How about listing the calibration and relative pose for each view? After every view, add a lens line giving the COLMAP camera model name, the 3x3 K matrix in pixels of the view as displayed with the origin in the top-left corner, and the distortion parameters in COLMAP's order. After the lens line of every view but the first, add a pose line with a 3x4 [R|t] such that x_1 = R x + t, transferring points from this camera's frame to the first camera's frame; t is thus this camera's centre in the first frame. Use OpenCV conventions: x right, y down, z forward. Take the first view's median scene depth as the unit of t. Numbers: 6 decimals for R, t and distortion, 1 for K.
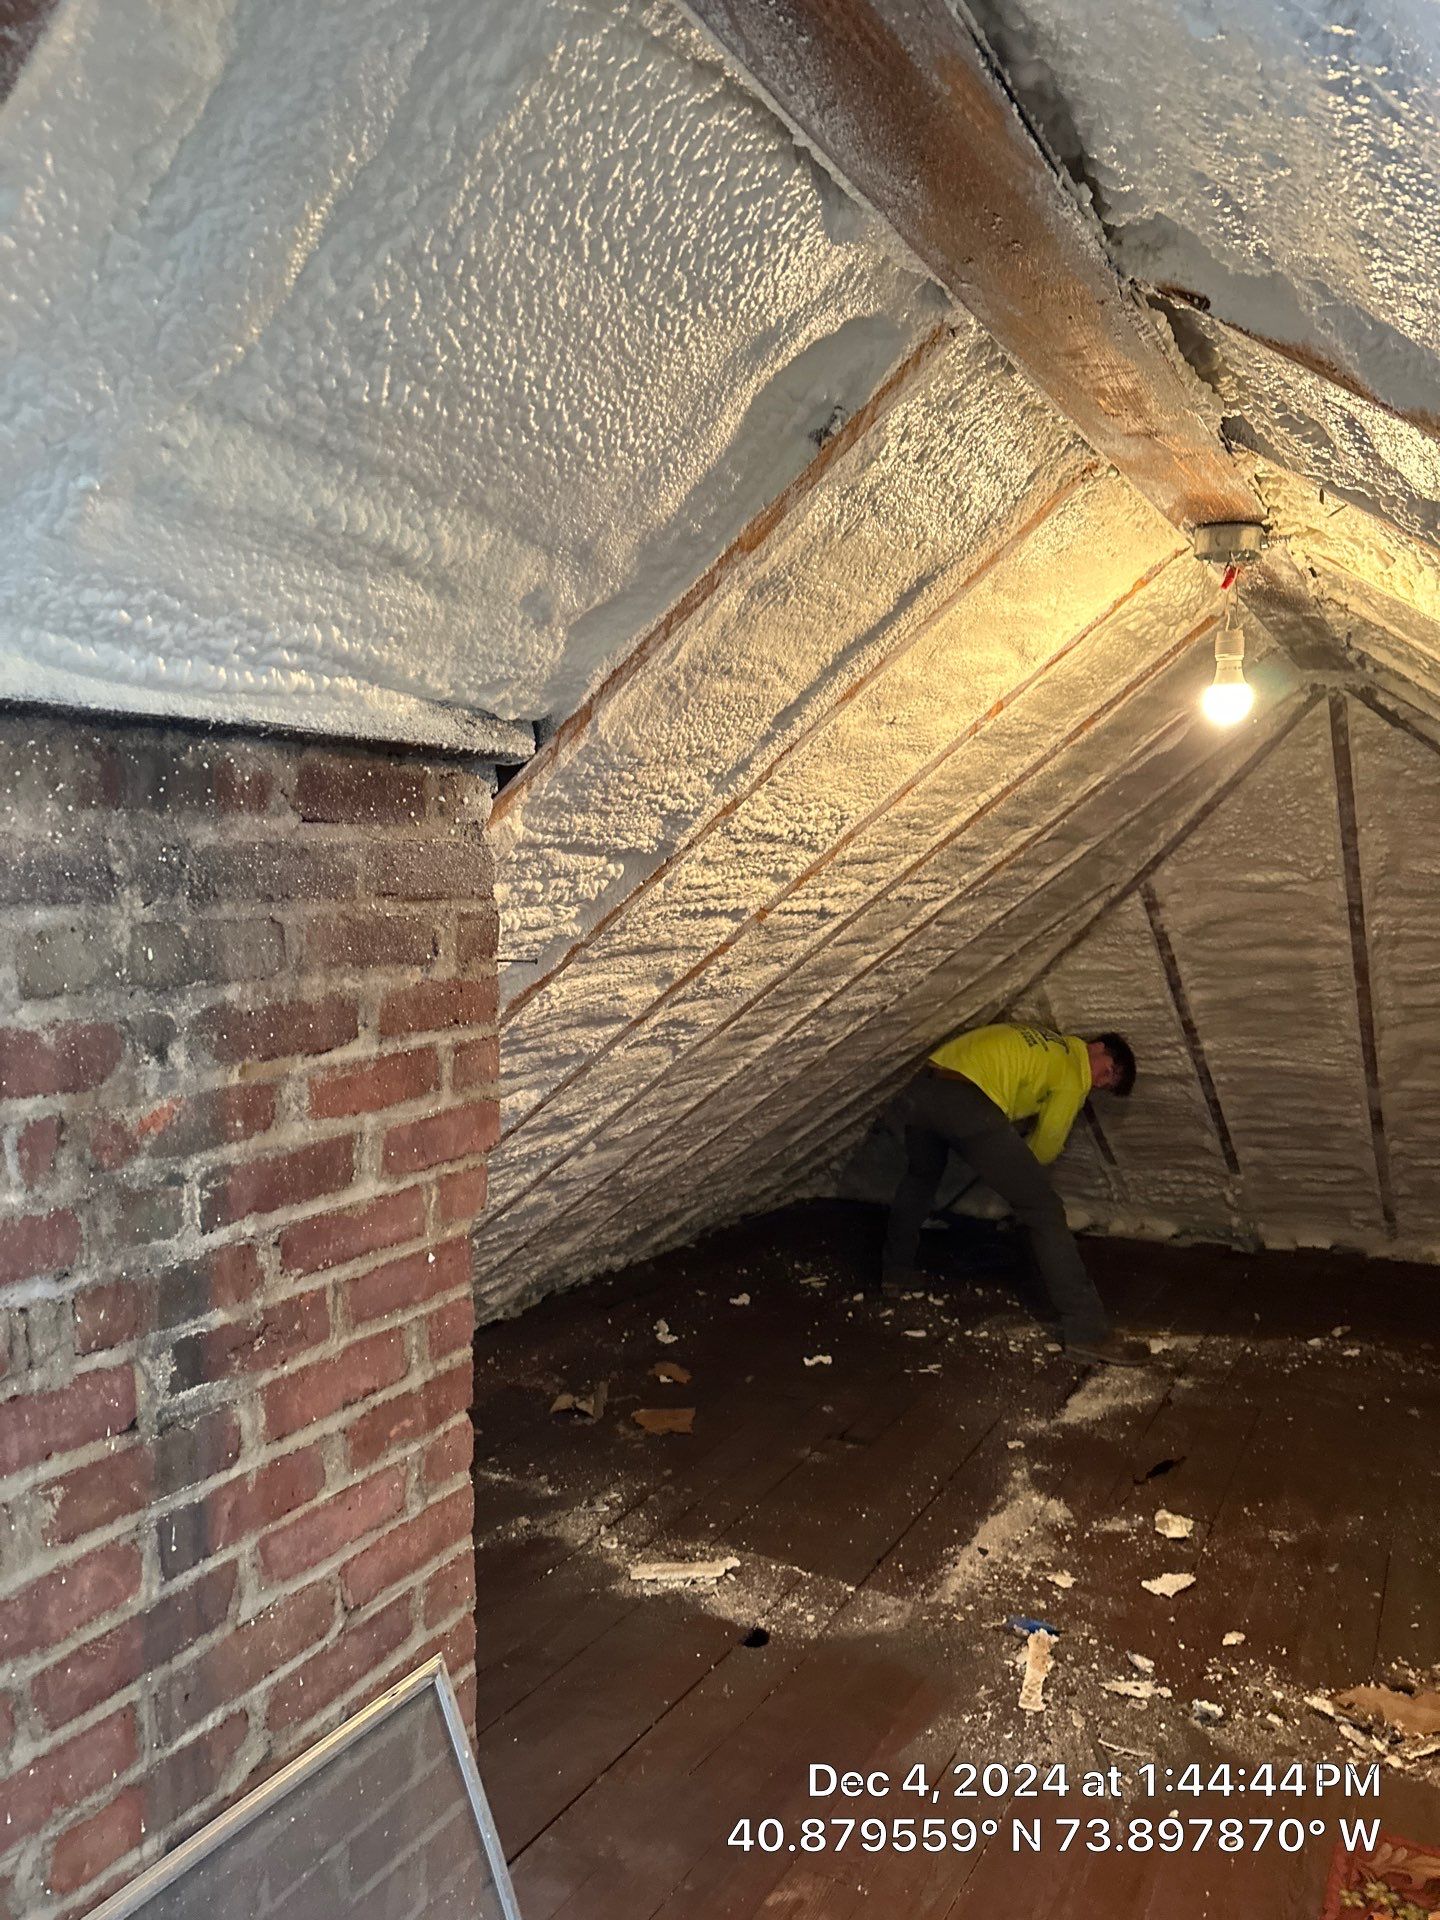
lens RADIAL K [[1341.8, 0, 712.8], [0, 1341.8, 938.9], [0, 0, 1]] dist [0.051360, -0.056920]
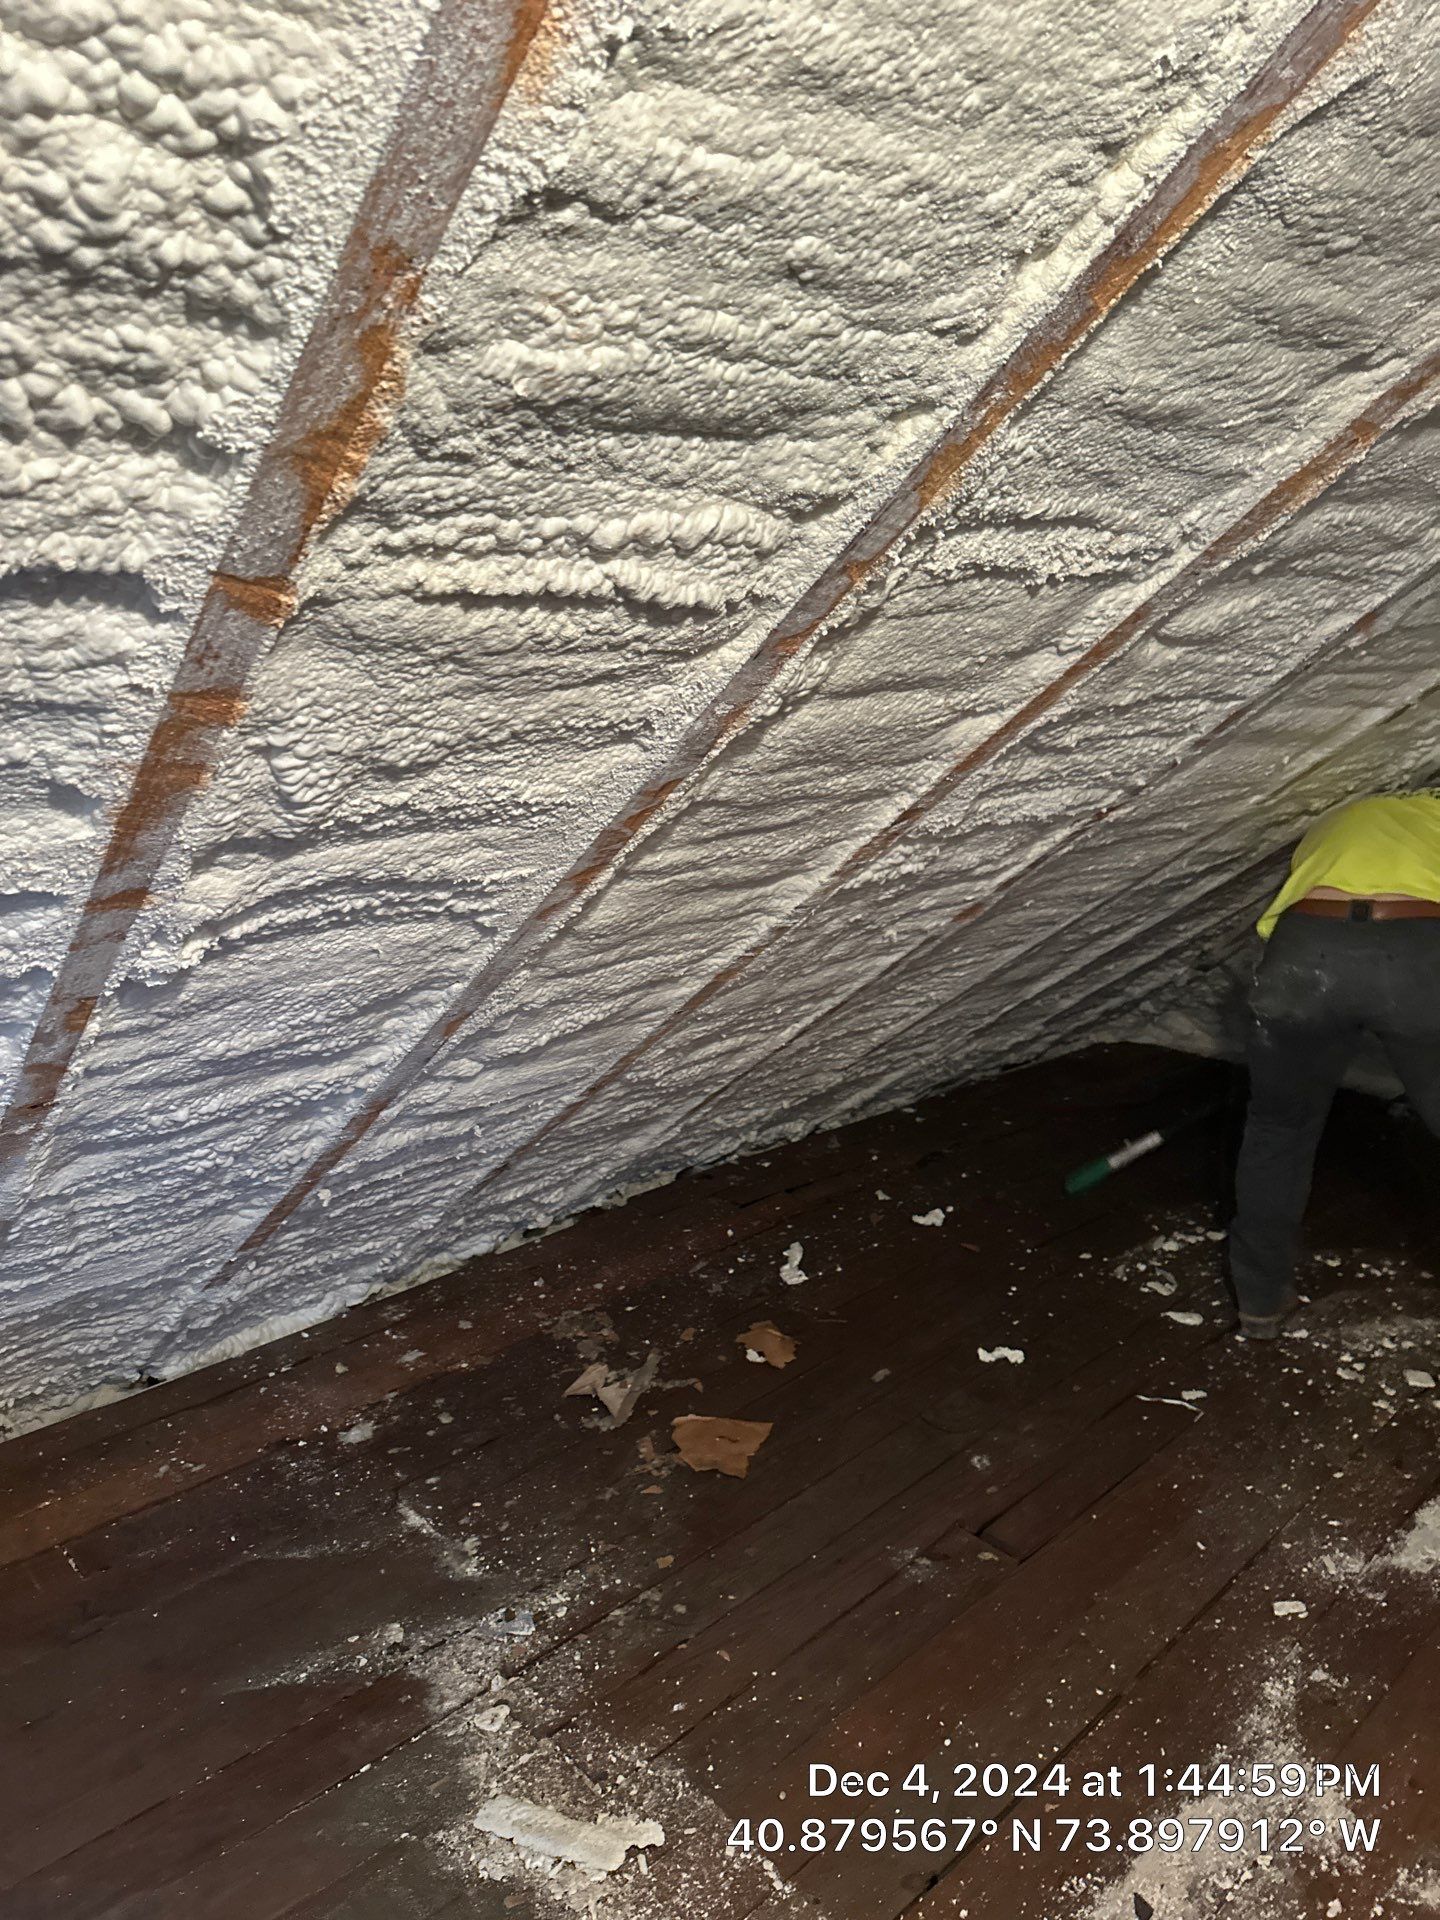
lens RADIAL K [[1323.7, 0, 719.6], [0, 1323.7, 966.1], [0, 0, 1]] dist [0.003716, -0.009125]
pose [[0.949437, 0.060705, -0.308032, 0.164196], [0.005580, 0.977711, 0.209882, 0.000492], [0.313907, -0.200988, 0.927937, 0.509863]]
